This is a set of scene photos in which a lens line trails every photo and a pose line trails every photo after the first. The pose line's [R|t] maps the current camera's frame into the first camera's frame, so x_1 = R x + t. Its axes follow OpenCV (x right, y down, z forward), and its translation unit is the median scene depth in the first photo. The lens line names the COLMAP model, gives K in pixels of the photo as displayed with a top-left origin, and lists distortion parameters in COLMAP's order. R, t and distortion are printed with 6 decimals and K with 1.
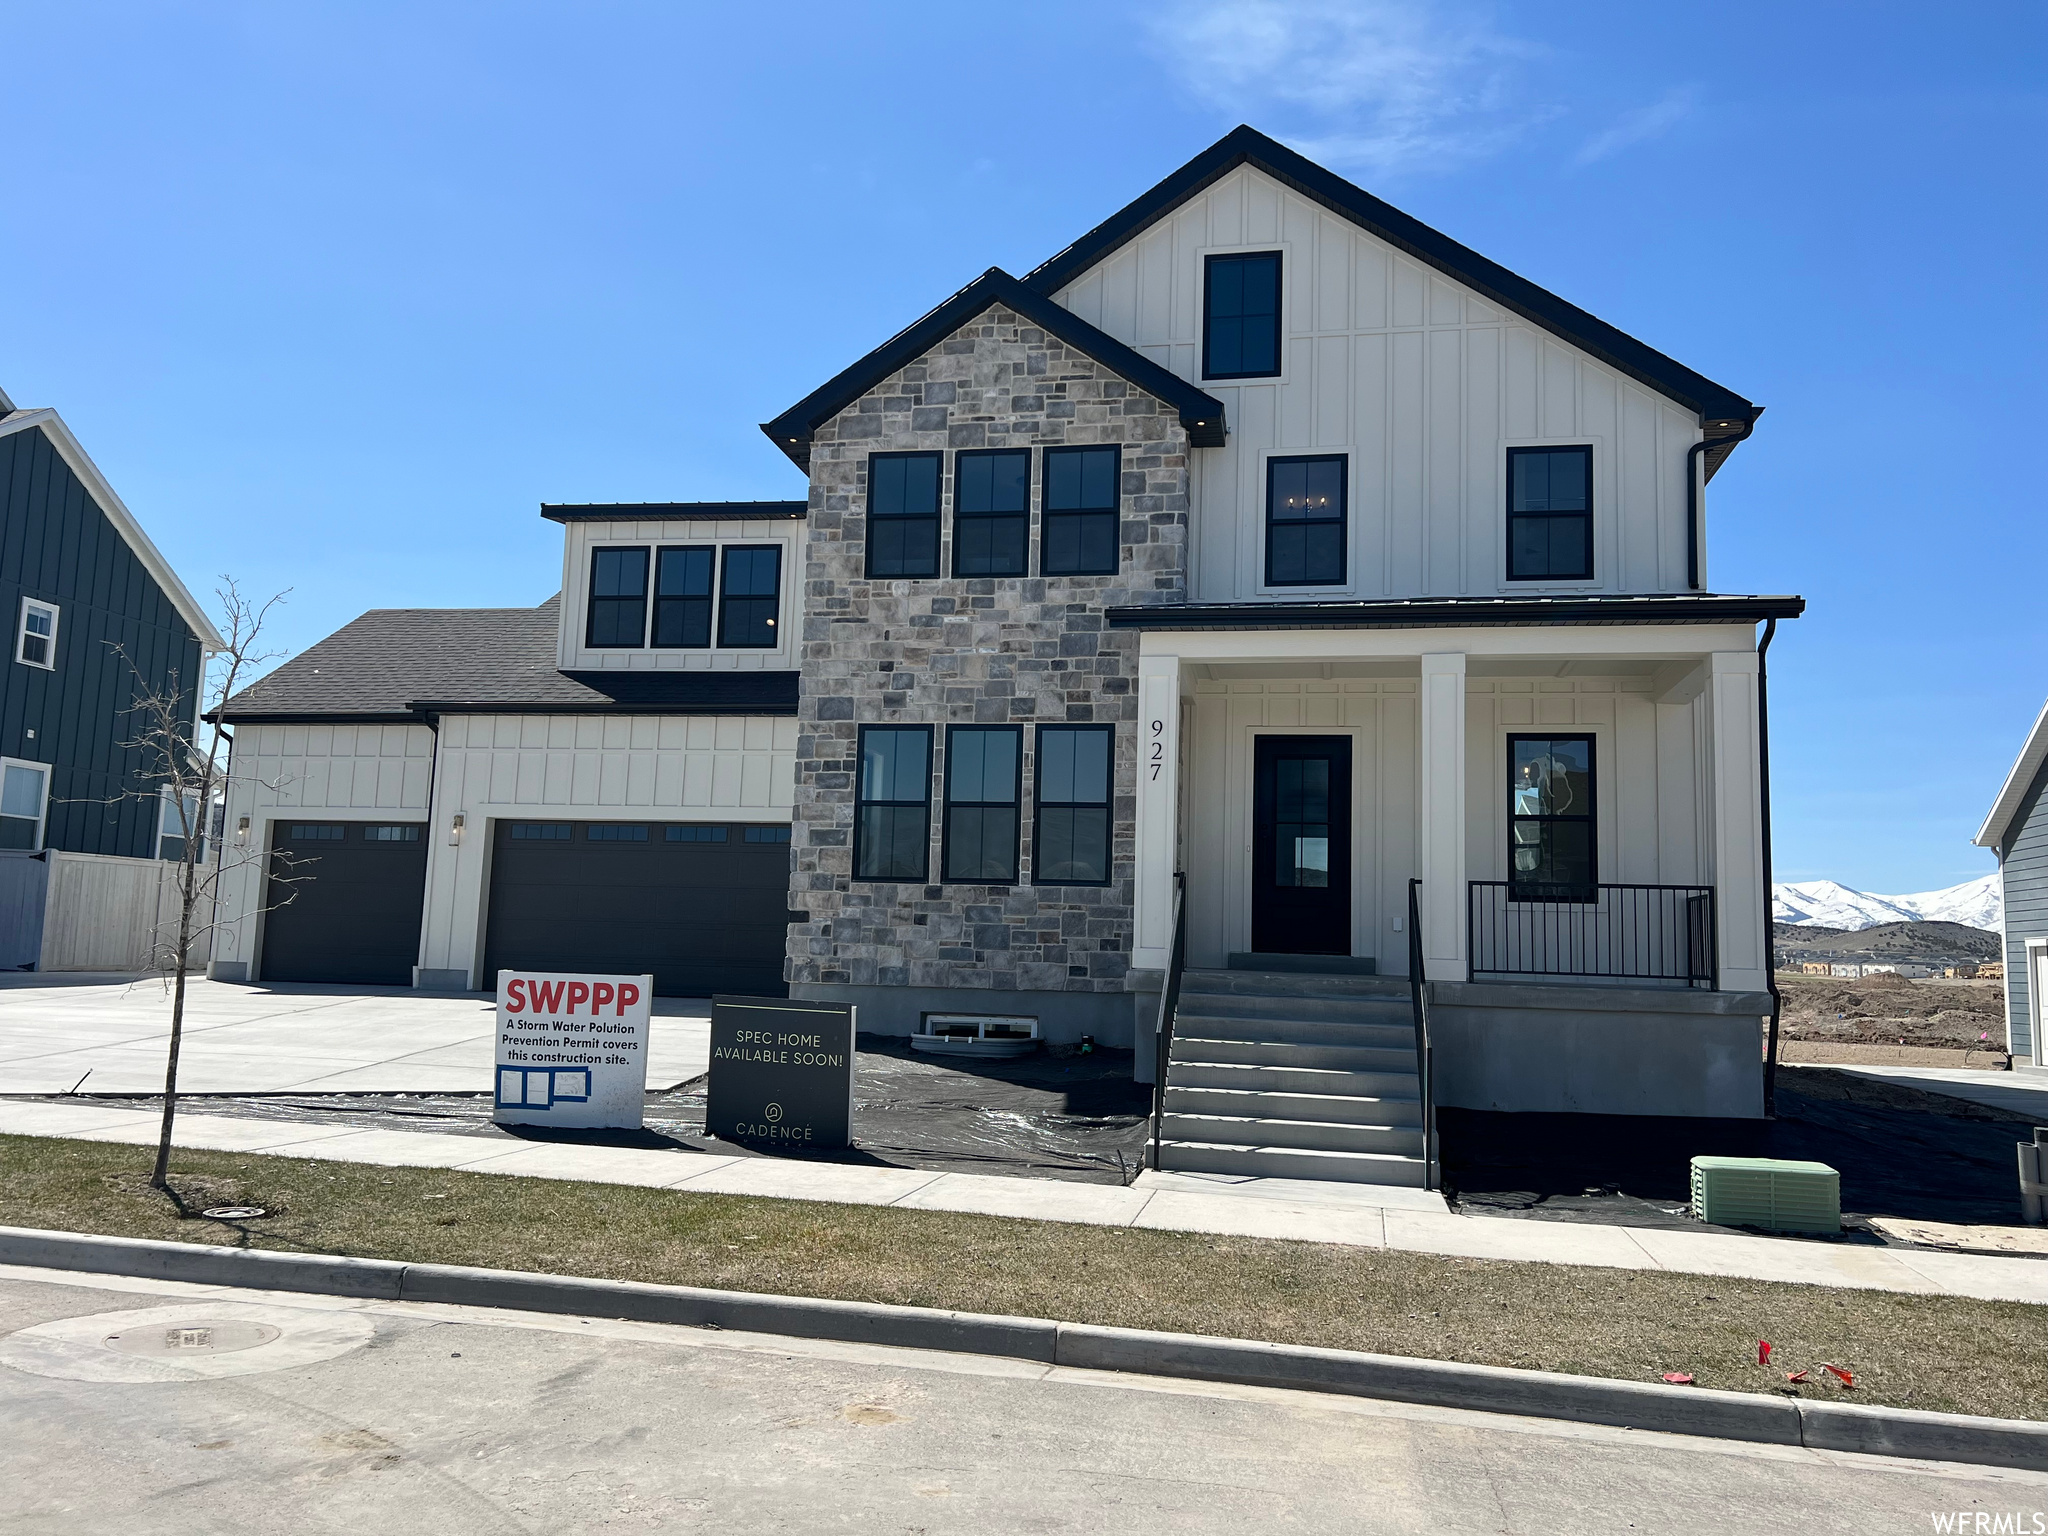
lens RADIAL K [[1524.4, 0, 1046.1], [0, 1524.4, 763.9], [0, 0, 1]] dist [0.051740, -0.058237]
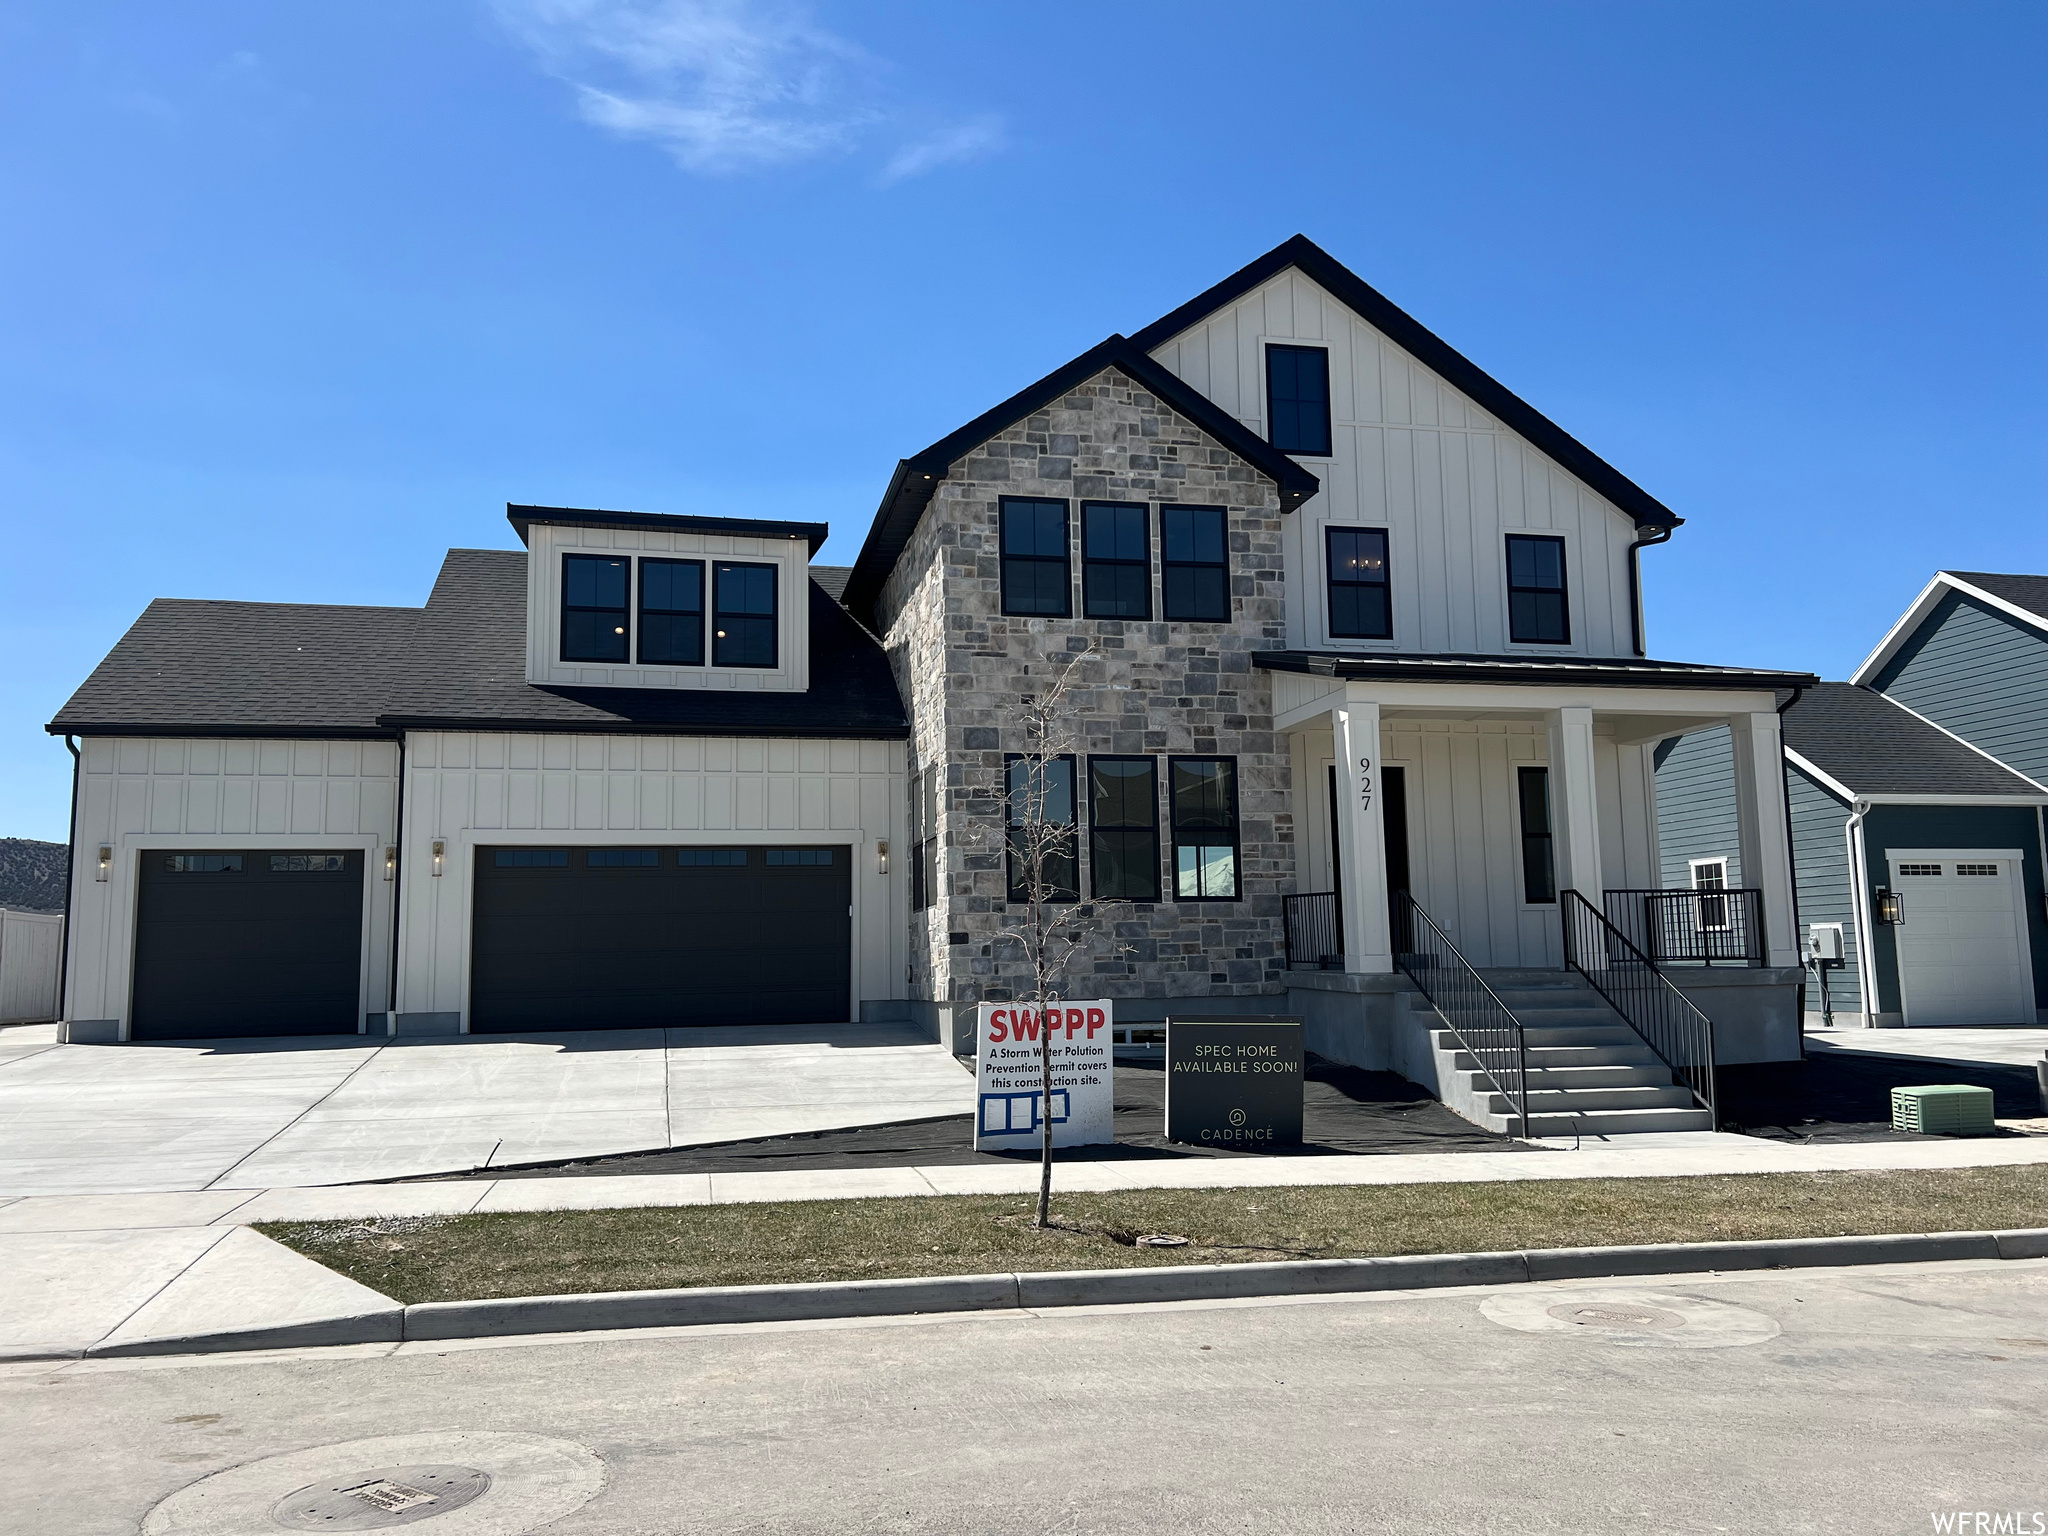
lens RADIAL K [[1524.4, 0, 1027.6], [0, 1524.4, 762.4], [0, 0, 1]] dist [0.051740, -0.058237]
pose [[0.913883, 0.006079, 0.405931, -0.539358], [-0.006931, 0.999976, 0.000630, -0.020828], [-0.405917, -0.003390, 0.913903, 0.032185]]
